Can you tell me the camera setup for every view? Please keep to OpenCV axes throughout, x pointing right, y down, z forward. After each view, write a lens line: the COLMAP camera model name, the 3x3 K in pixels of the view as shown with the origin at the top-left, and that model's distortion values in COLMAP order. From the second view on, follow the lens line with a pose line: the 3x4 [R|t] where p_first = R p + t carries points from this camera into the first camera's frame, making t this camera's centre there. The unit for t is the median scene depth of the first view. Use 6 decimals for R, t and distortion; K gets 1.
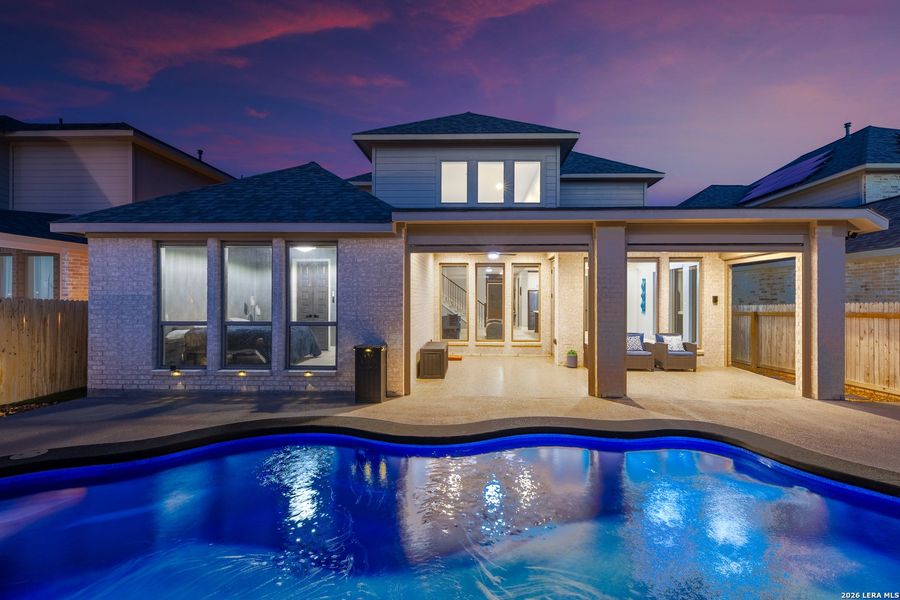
lens RADIAL K [[386.2, 0, 471.9], [0, 386.2, 296.7], [0, 0, 1]] dist [0.000011, -0.000099]
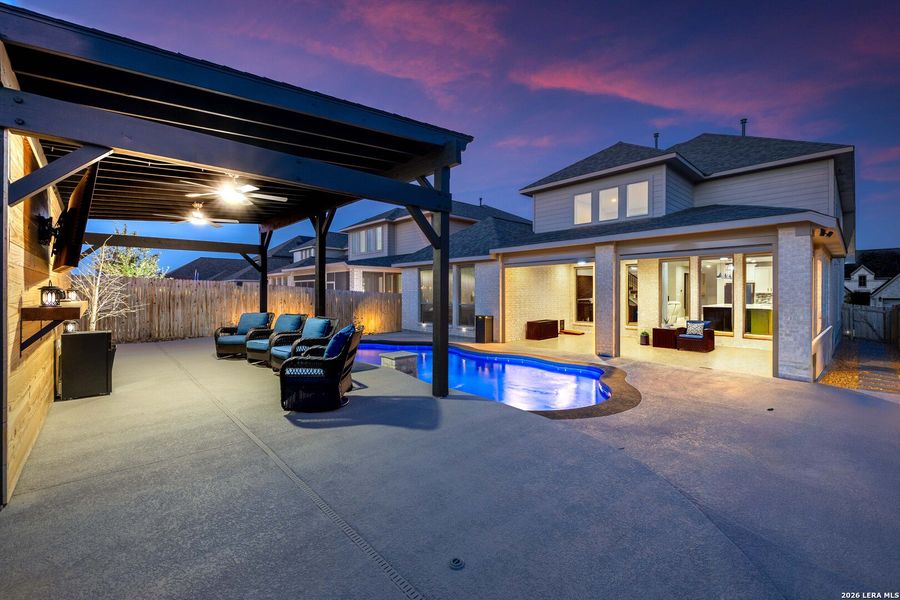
lens RADIAL K [[386.2, 0, 454.9], [0, 386.2, 298.5], [0, 0, 1]] dist [0.000011, -0.000099]
pose [[0.704261, 0.006874, -0.709908, 0.734939], [0.006679, 0.999845, 0.016307, 0.002150], [0.709910, -0.016225, 0.704105, -0.373558]]
